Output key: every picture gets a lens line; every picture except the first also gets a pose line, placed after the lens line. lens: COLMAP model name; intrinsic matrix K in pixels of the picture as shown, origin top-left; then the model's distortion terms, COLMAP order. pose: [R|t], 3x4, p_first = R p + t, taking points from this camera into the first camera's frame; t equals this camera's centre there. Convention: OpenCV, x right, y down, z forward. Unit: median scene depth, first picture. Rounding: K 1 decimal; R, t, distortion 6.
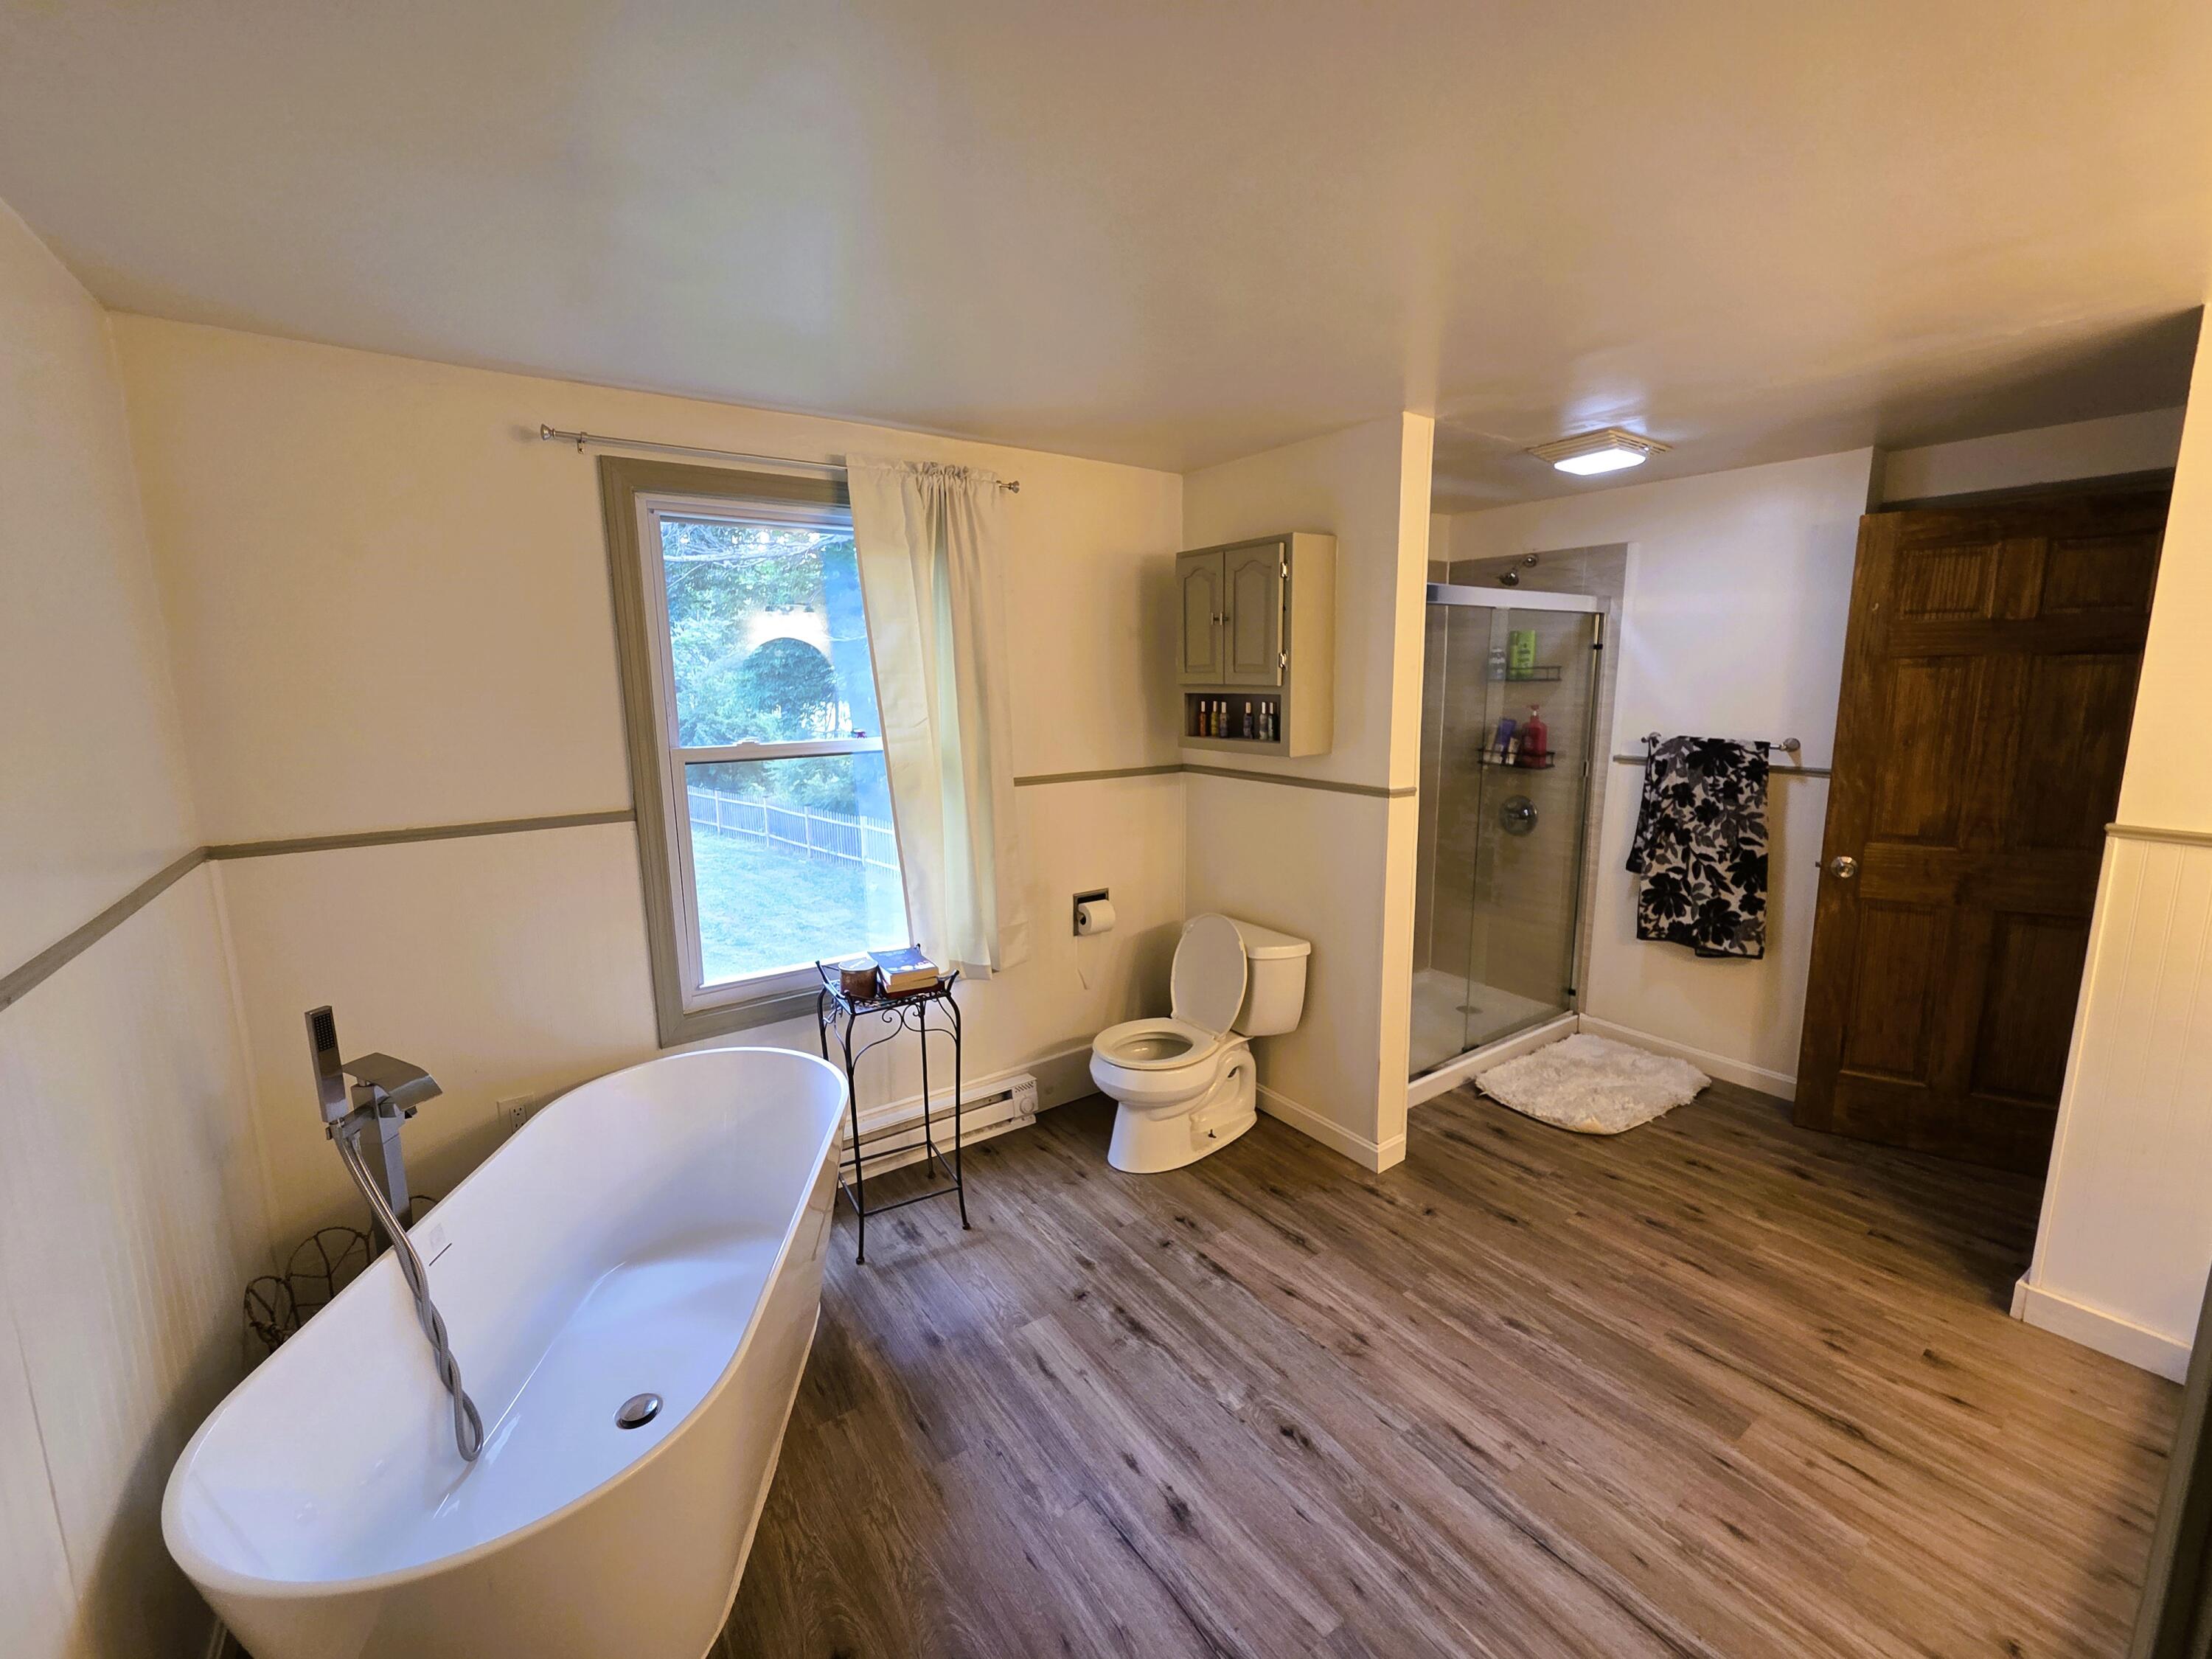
lens RADIAL K [[907.3, 0, 1104.5], [0, 907.3, 819.2], [0, 0, 1]] dist [-0.001093, 0.000799]
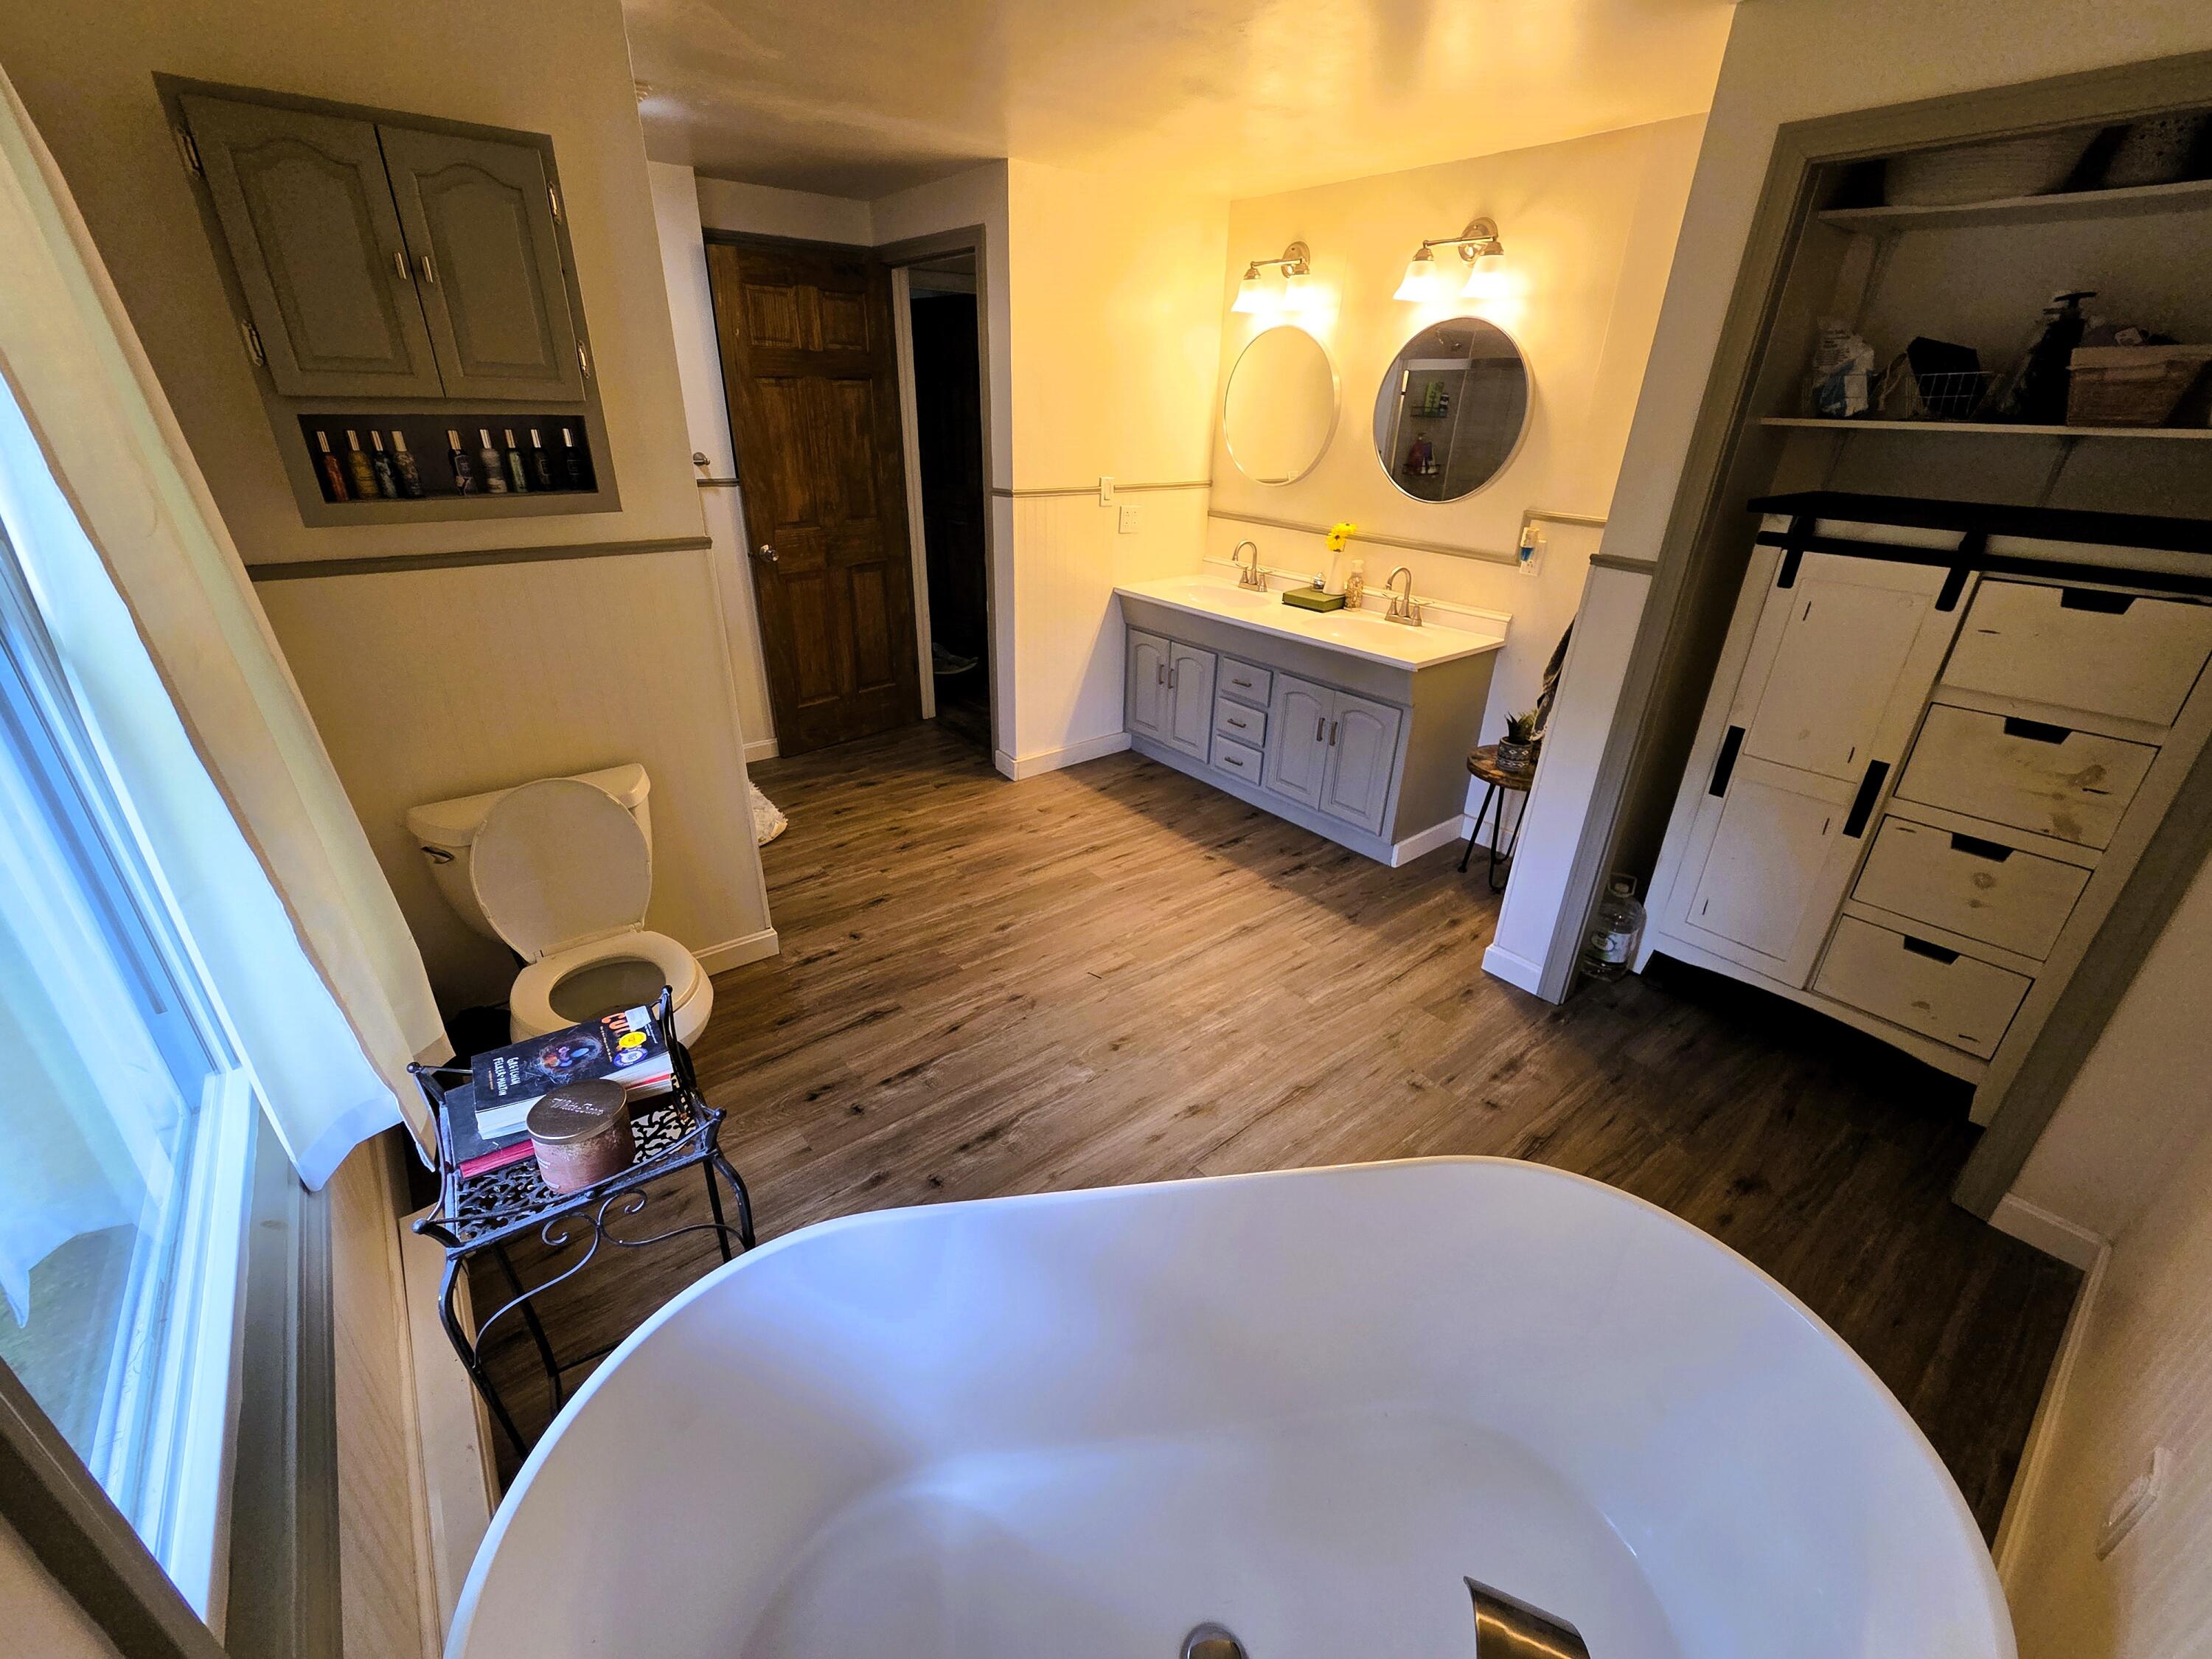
lens RADIAL K [[907.3, 0, 1104.5], [0, 907.3, 819.2], [0, 0, 1]] dist [-0.001093, 0.000799]
pose [[-0.059959, -0.413211, 0.908659, -0.597606], [0.136851, 0.898299, 0.417530, -0.102911], [-0.988775, 0.149386, 0.002687, 0.705900]]
